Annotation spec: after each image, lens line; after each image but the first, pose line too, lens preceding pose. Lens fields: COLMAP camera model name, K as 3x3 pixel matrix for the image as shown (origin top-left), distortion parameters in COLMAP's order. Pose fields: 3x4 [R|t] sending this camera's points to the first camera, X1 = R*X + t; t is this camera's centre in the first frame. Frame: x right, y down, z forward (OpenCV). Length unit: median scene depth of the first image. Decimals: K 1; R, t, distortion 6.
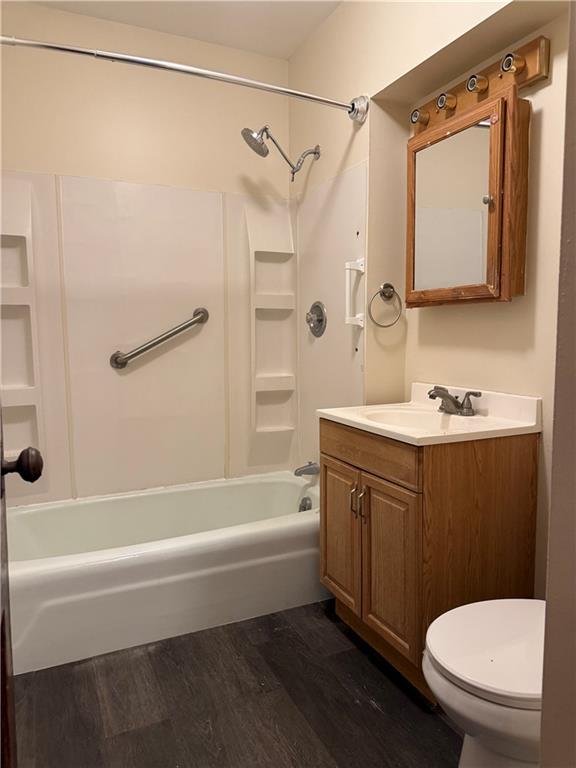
lens RADIAL K [[546.6, 0, 292.2], [0, 546.6, 382.2], [0, 0, 1]] dist [0.030375, -0.020515]
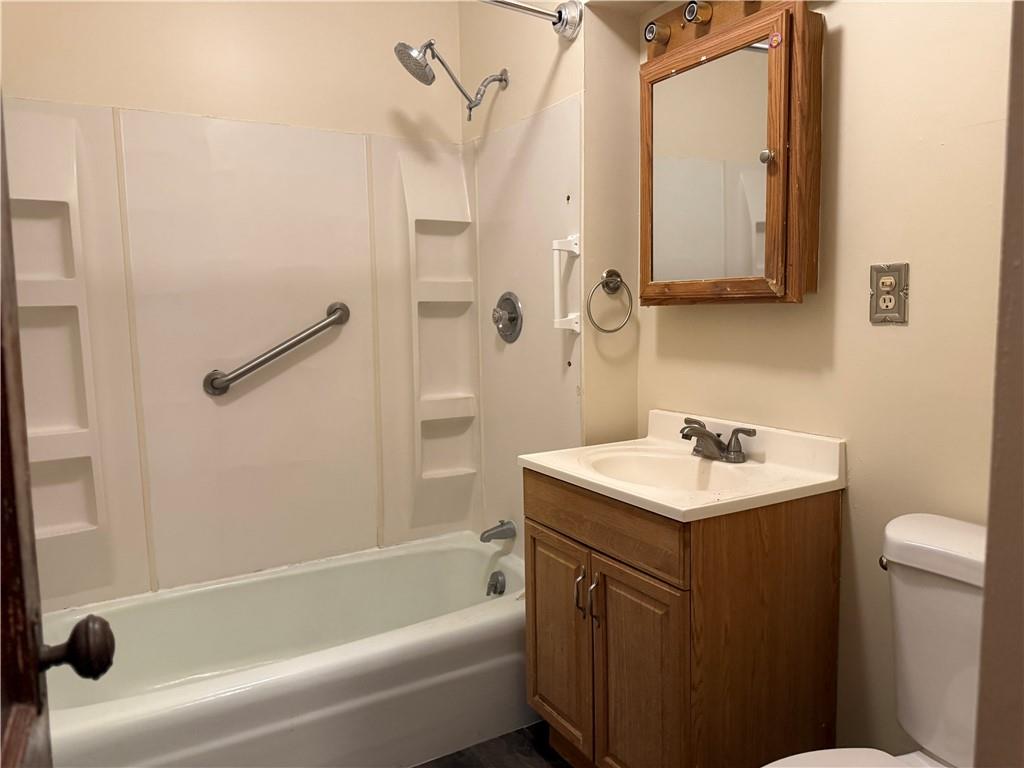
lens RADIAL K [[728.8, 0, 508.0], [0, 728.8, 381.5], [0, 0, 1]] dist [0.030375, -0.020515]
pose [[0.996181, -0.021781, 0.084550, -0.042031], [0.021081, 0.999736, 0.009160, -0.050181], [-0.084727, -0.007342, 0.996377, 0.082457]]
